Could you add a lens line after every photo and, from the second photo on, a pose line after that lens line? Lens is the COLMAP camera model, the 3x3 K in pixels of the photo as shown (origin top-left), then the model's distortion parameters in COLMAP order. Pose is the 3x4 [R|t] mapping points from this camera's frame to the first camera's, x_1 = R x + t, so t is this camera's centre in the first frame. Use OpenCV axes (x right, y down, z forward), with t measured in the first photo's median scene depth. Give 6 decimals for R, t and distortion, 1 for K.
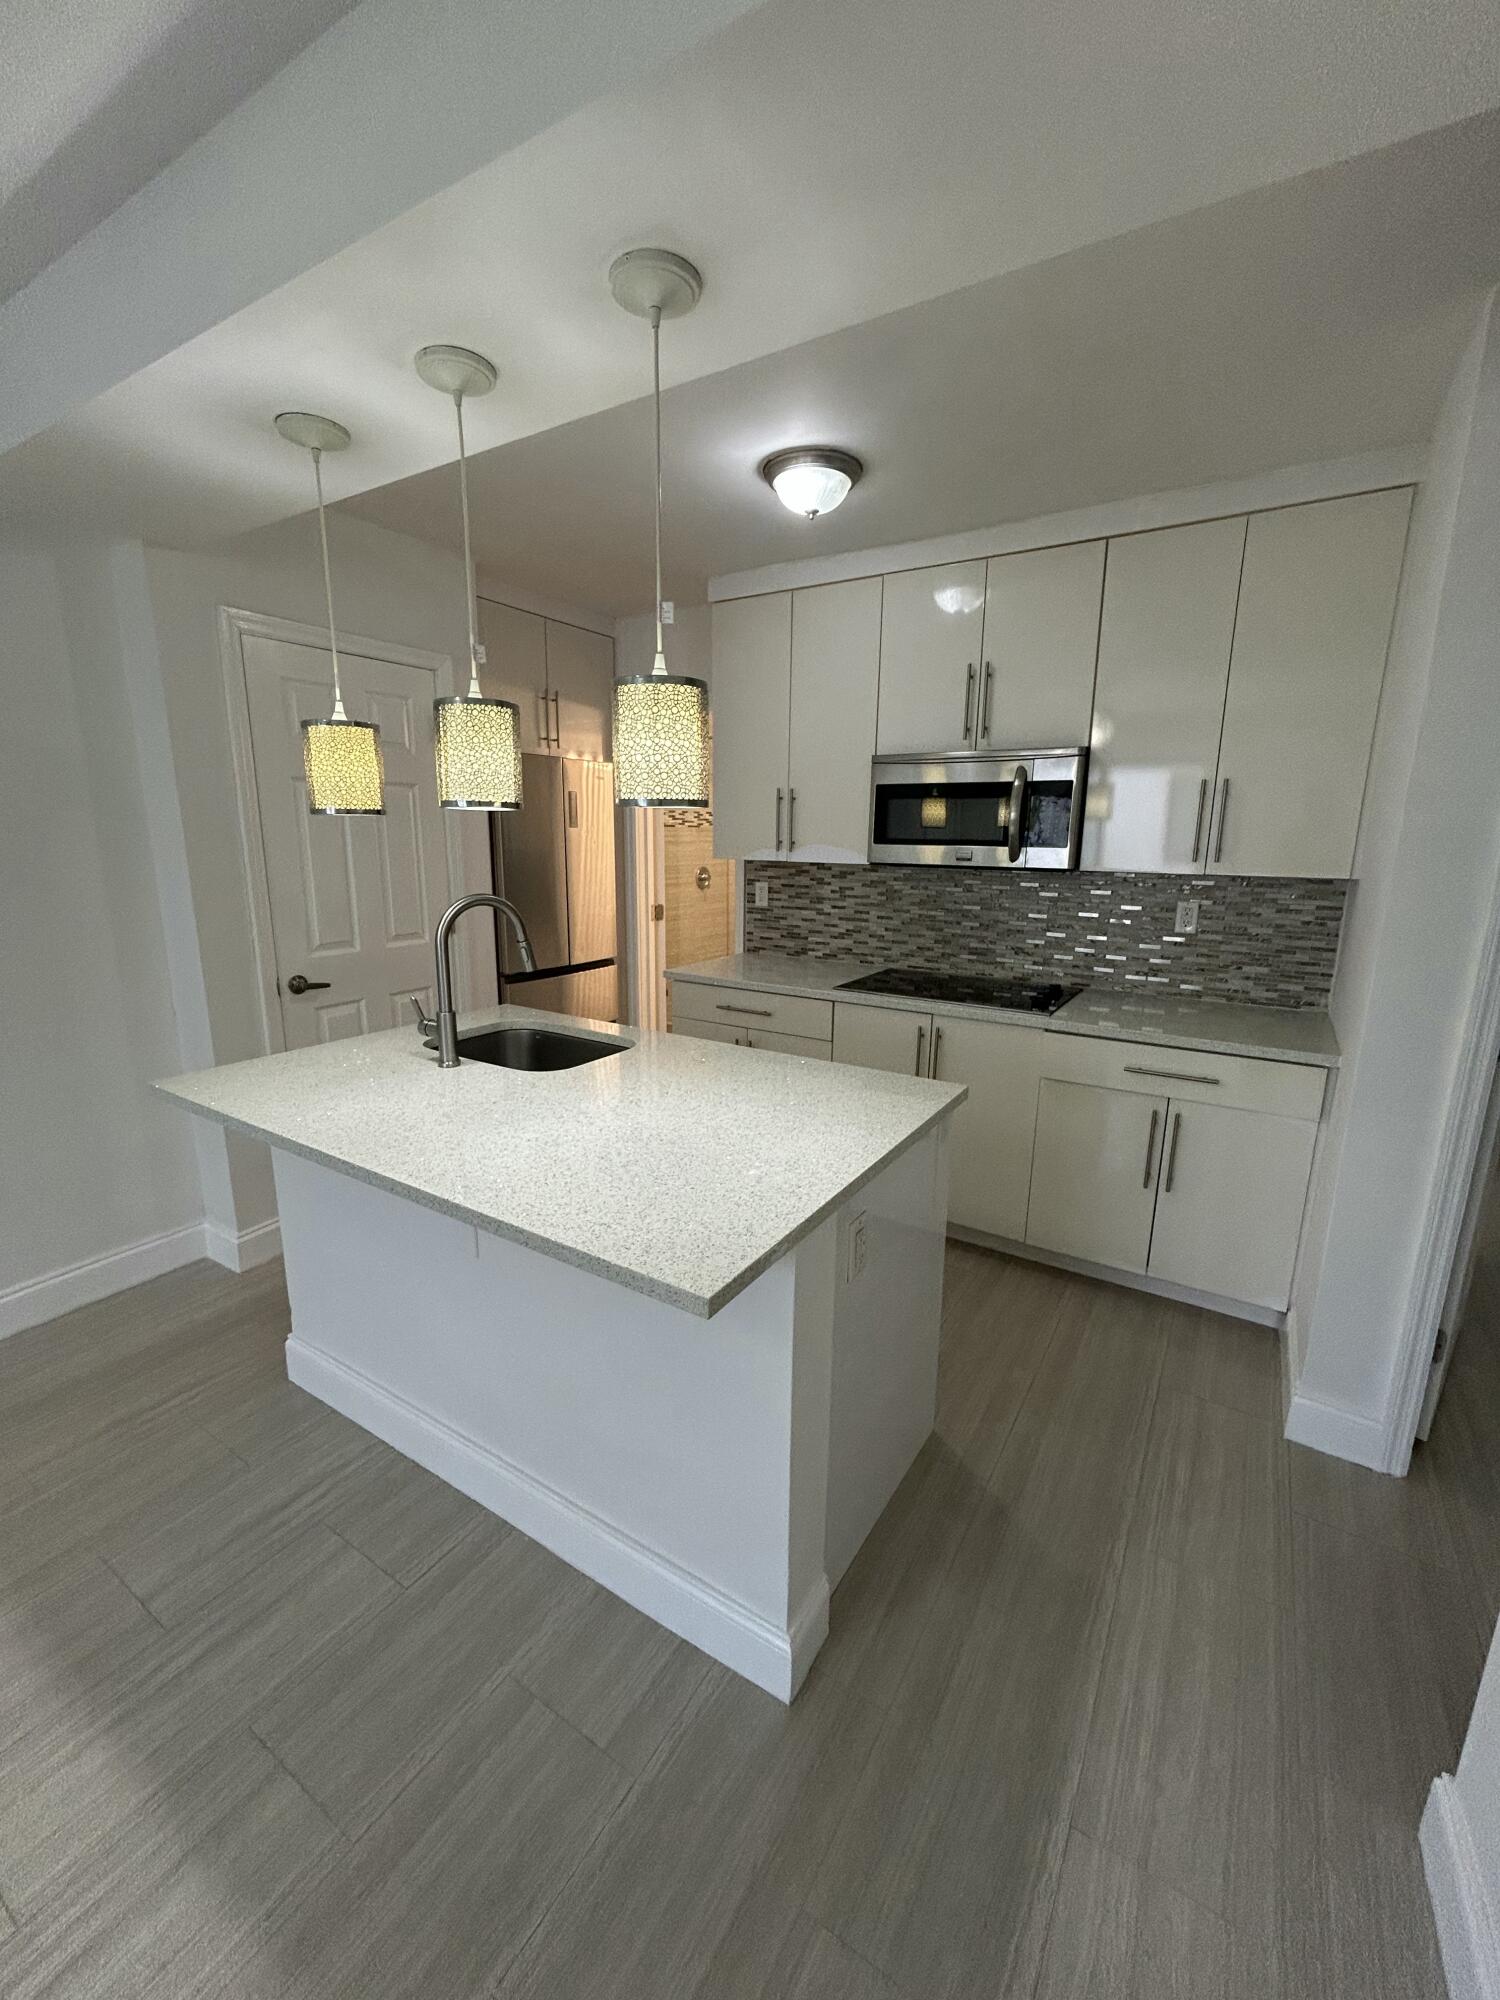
lens RADIAL K [[809.3, 0, 751.8], [0, 809.3, 1004.1], [0, 0, 1]] dist [0.000105, 0.000797]
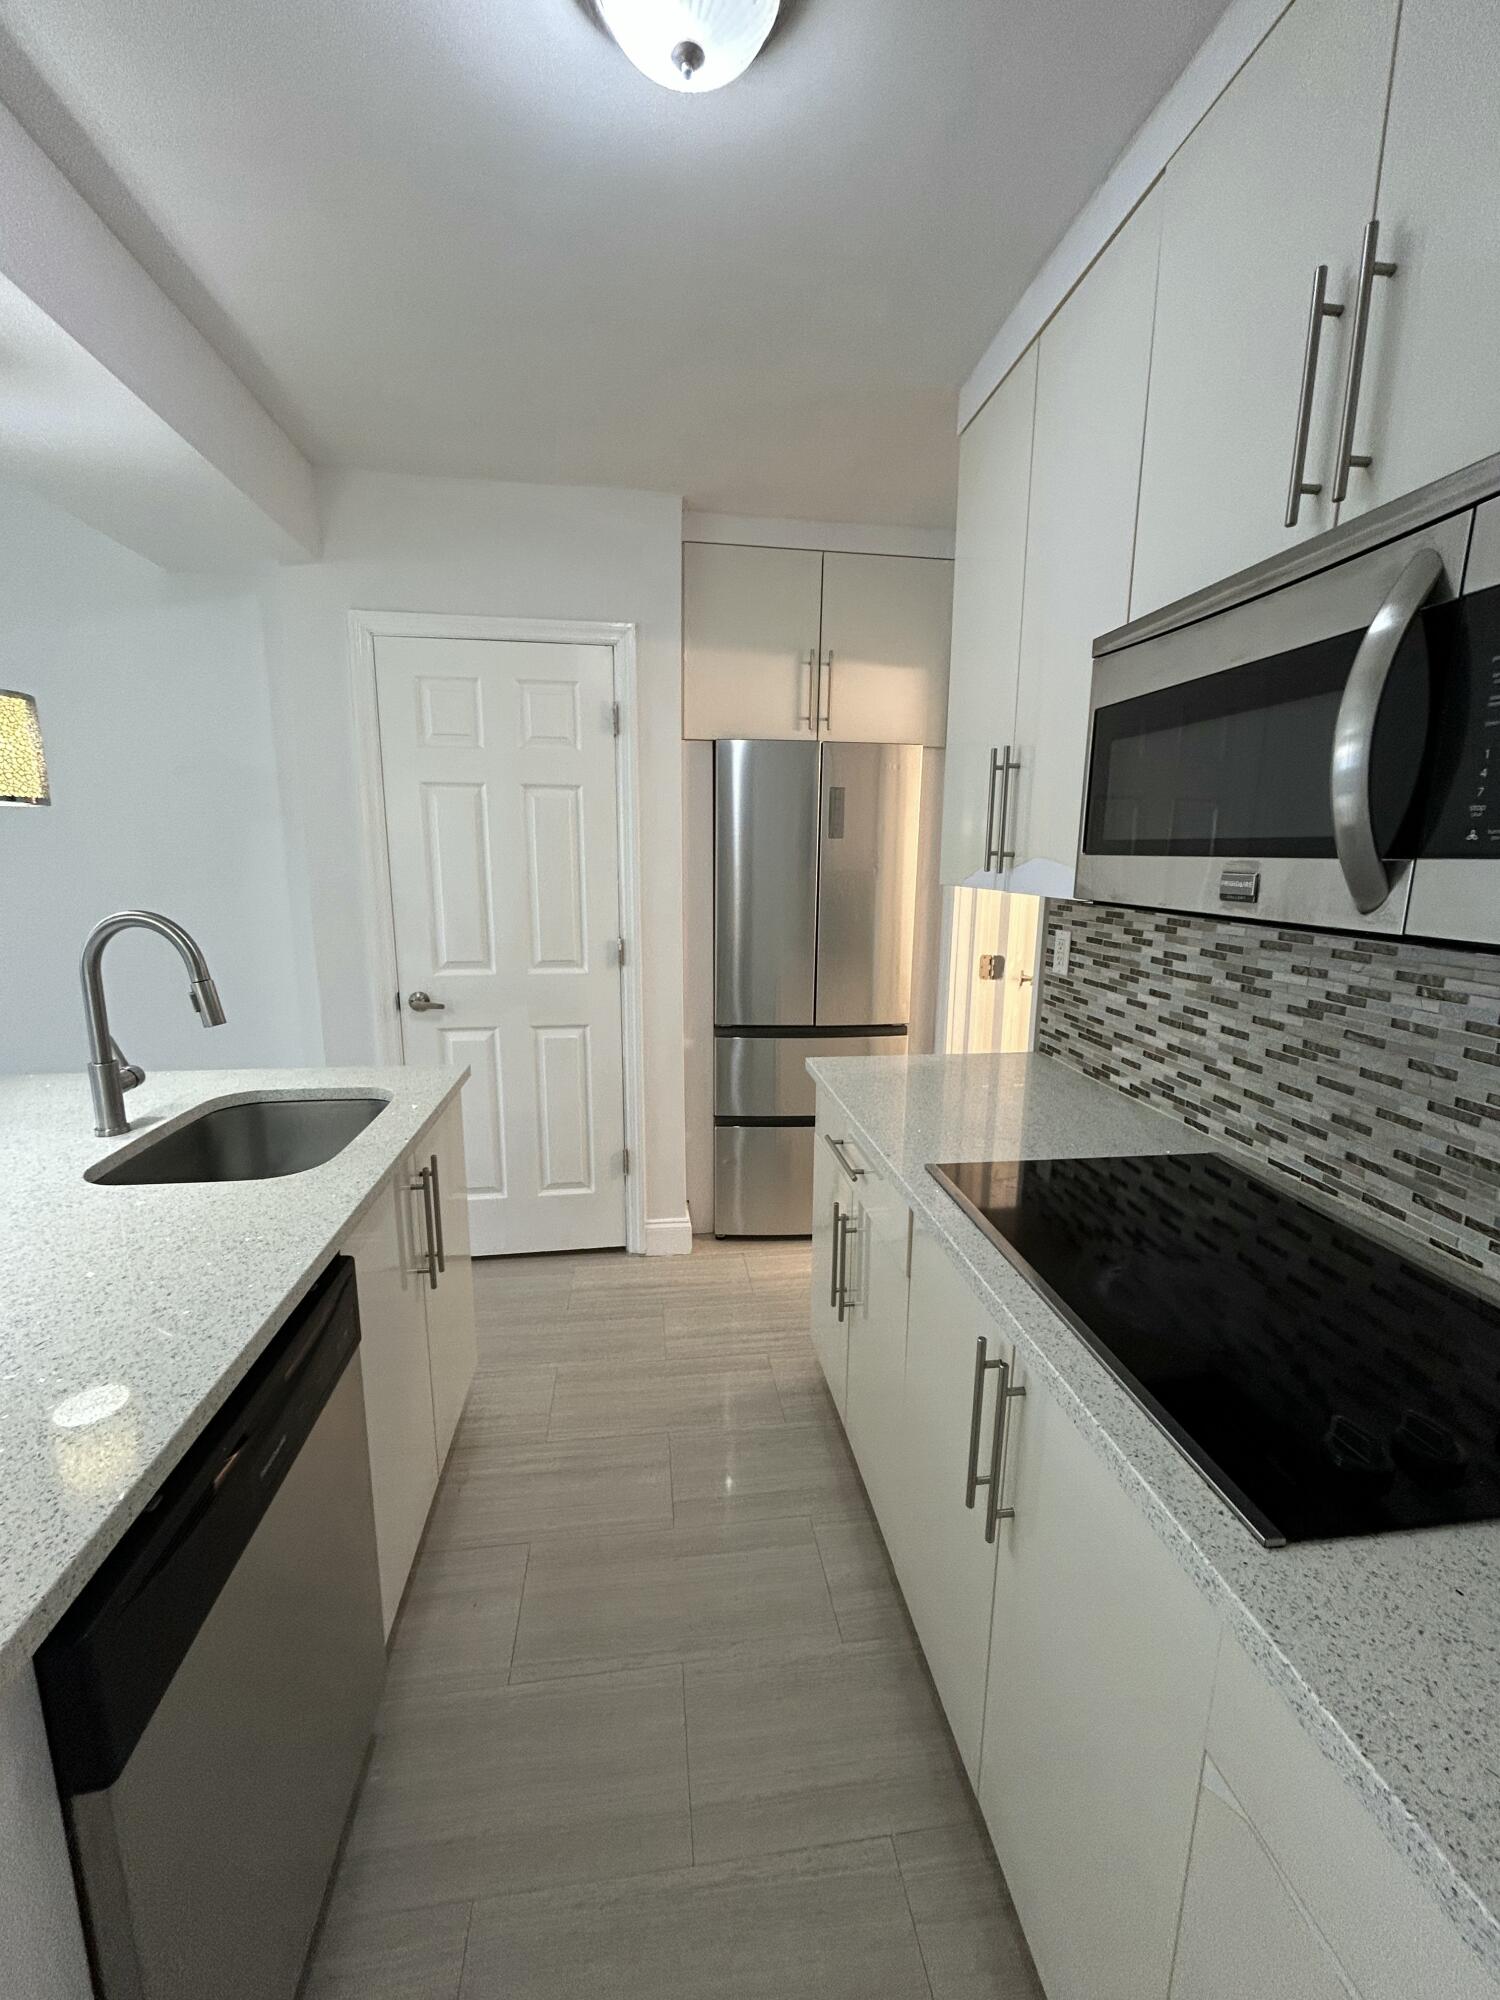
lens RADIAL K [[809.3, 0, 751.8], [0, 809.3, 1004.1], [0, 0, 1]] dist [0.000105, 0.000797]
pose [[0.640510, 0.137077, -0.755617, 0.356764], [-0.163386, 0.985738, 0.040327, -0.108361], [0.750368, 0.097627, 0.653771, 0.592895]]
